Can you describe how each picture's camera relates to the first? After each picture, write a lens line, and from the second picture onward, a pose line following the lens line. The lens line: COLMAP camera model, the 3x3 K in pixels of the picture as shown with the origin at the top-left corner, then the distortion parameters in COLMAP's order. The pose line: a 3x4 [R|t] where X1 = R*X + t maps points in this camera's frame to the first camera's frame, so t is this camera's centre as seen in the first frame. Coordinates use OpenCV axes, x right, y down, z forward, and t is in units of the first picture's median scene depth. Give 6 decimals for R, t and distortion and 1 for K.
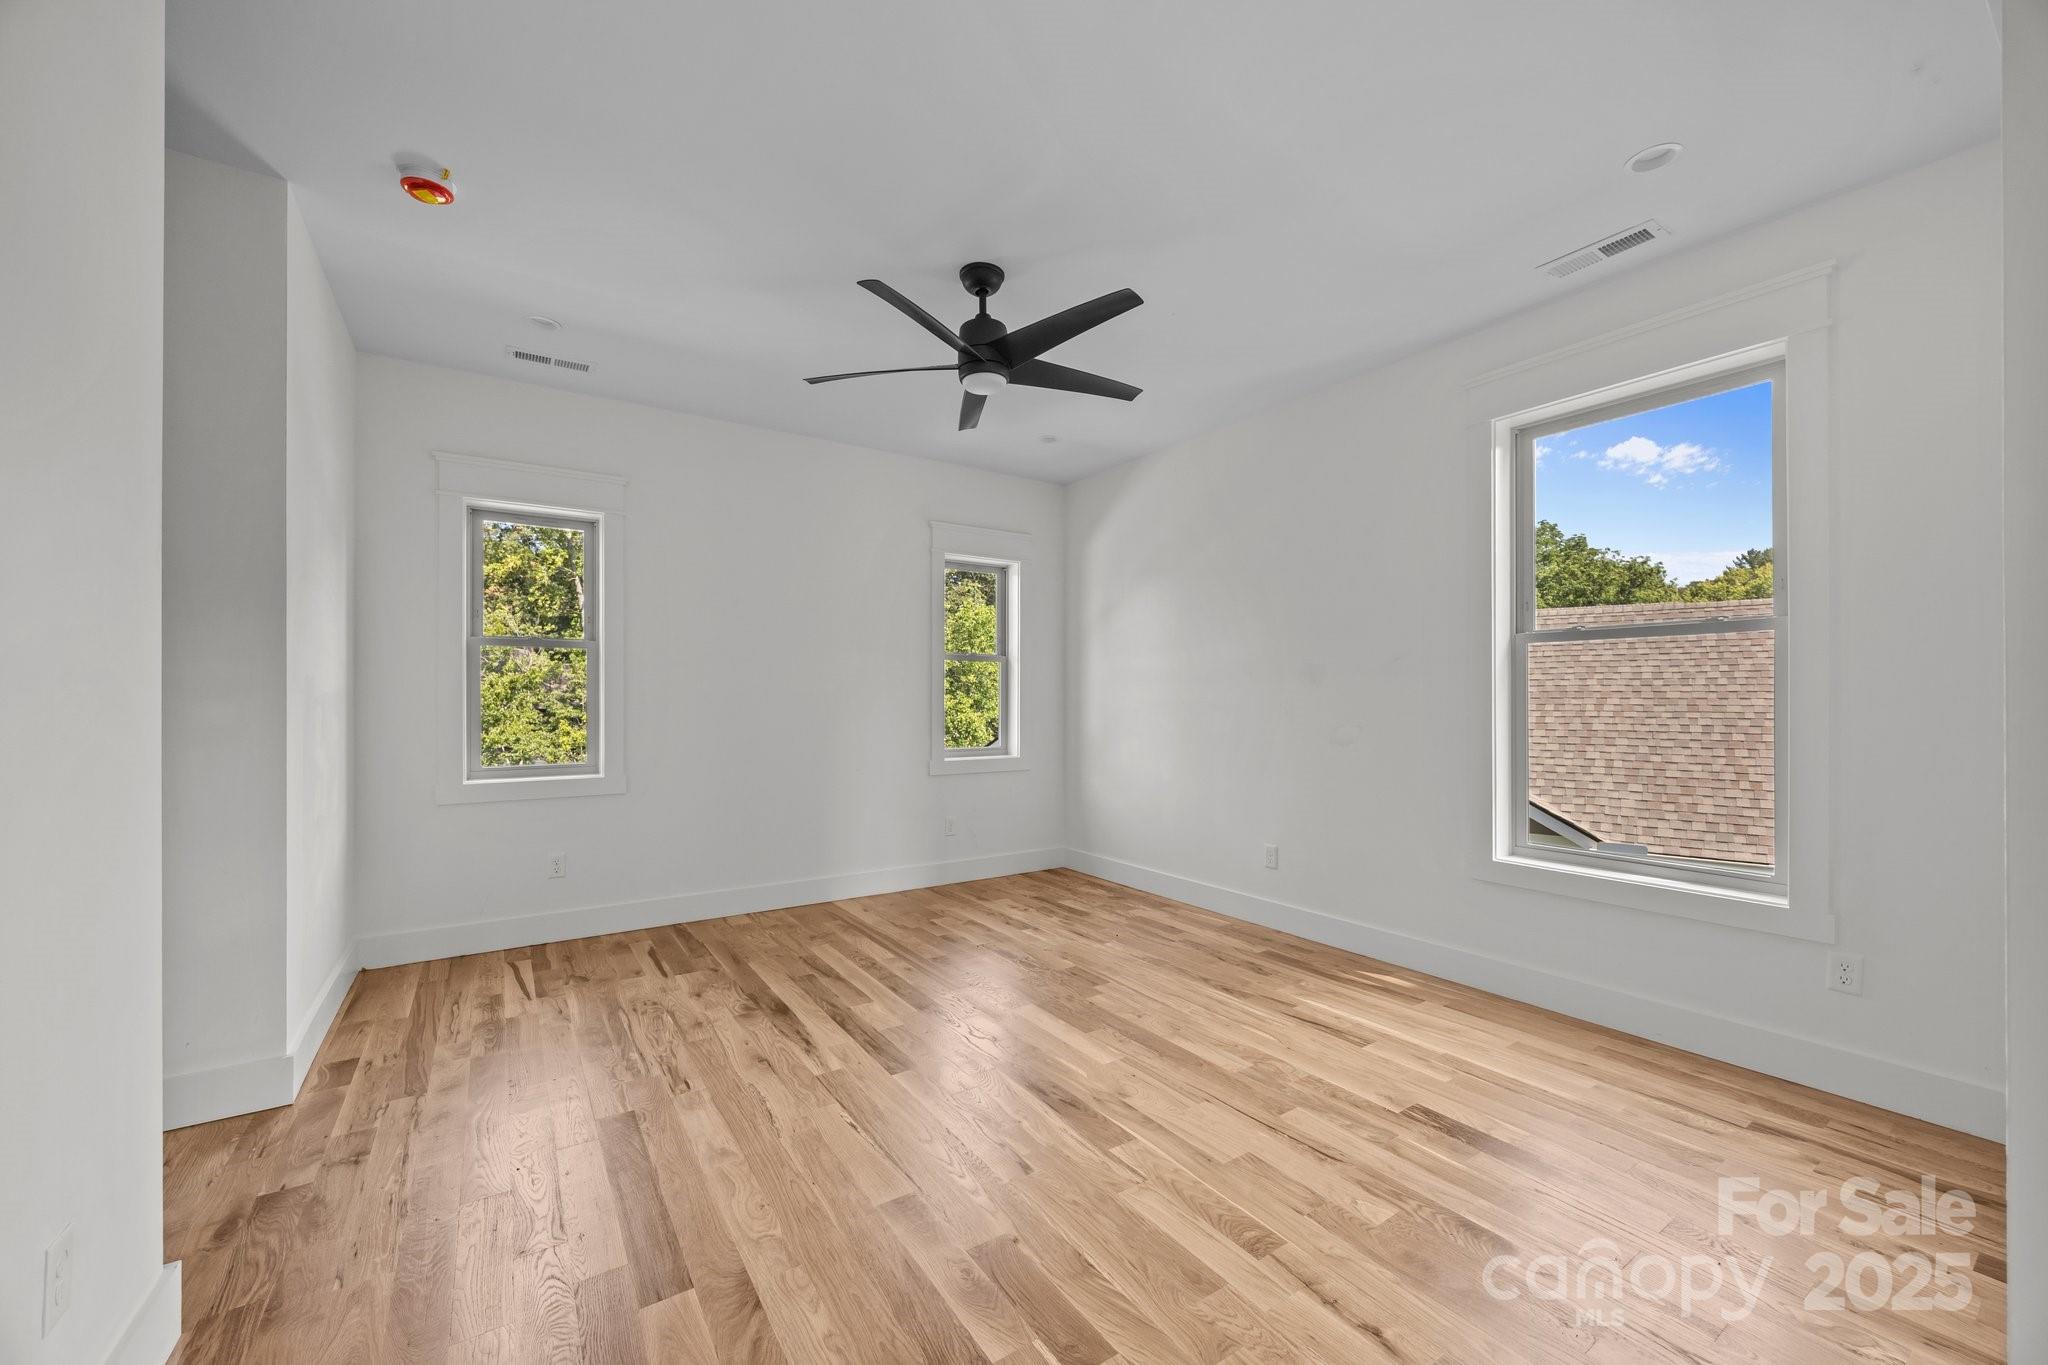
lens RADIAL K [[795.8, 0, 1022.7], [0, 795.8, 692.9], [0, 0, 1]] dist [-0.001906, -0.000017]
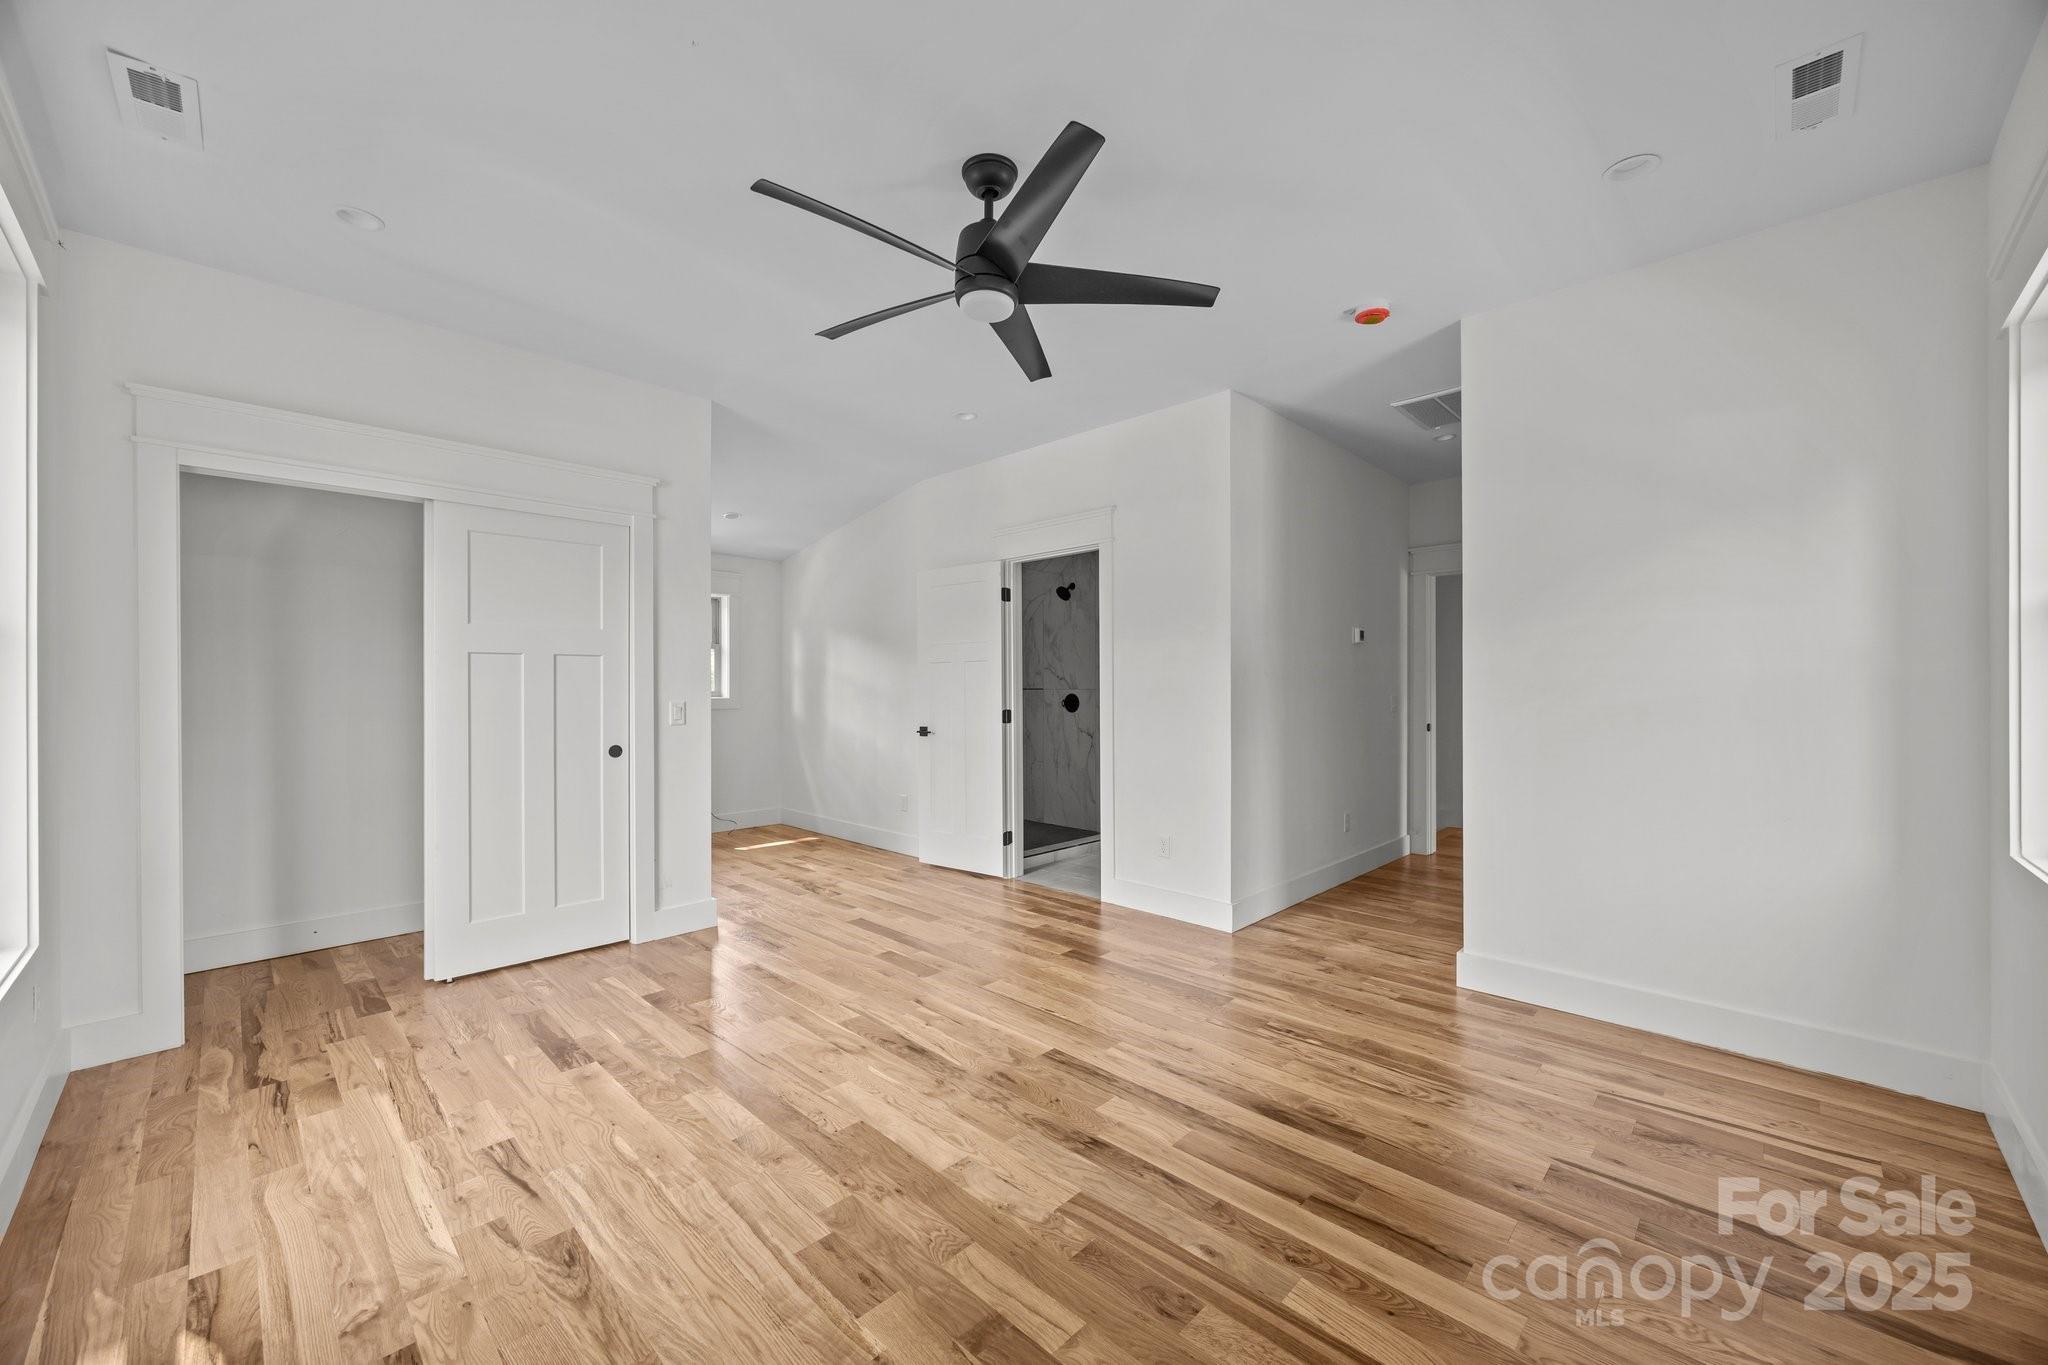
lens RADIAL K [[795.8, 0, 1025.8], [0, 795.8, 688.5], [0, 0, 1]] dist [-0.001906, -0.000017]
pose [[-0.978534, 0.002914, -0.206066, 0.078731], [0.004961, 0.999943, -0.009417, 0.005072], [0.206027, -0.010237, -0.978493, 1.744441]]
